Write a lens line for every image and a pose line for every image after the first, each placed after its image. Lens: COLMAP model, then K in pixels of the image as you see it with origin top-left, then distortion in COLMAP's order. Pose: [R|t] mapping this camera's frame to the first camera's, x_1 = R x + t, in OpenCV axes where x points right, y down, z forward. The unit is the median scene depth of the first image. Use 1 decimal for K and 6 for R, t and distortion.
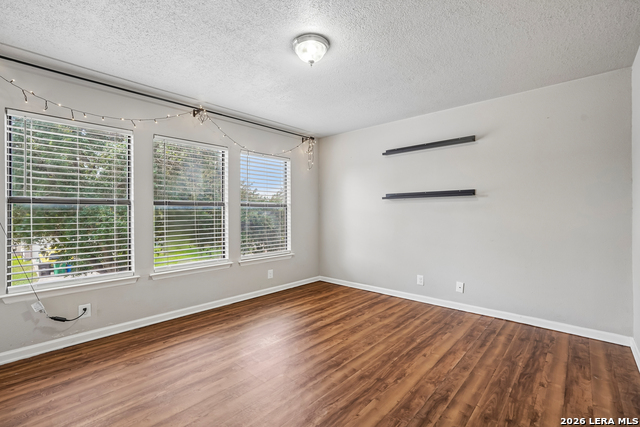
lens RADIAL K [[292.9, 0, 321.3], [0, 292.9, 211.4], [0, 0, 1]] dist [-0.001116, 0.000711]
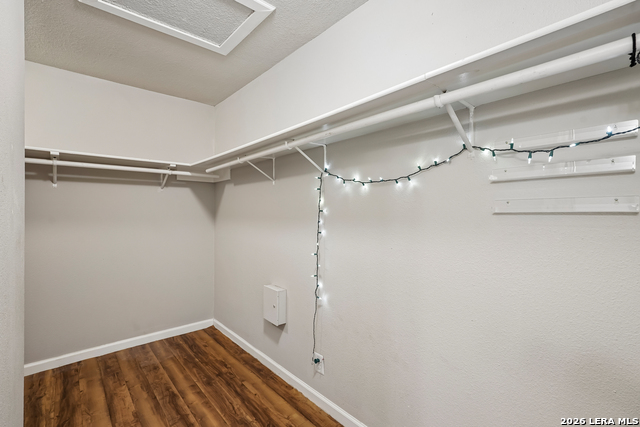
lens RADIAL K [[292.9, 0, 321.4], [0, 292.9, 212.9], [0, 0, 1]] dist [-0.001116, 0.000711]
pose [[0.115713, -0.003362, 0.993277, -0.608891], [0.019657, 0.999806, 0.001094, -0.002404], [-0.993088, 0.019398, 0.115757, 0.377889]]
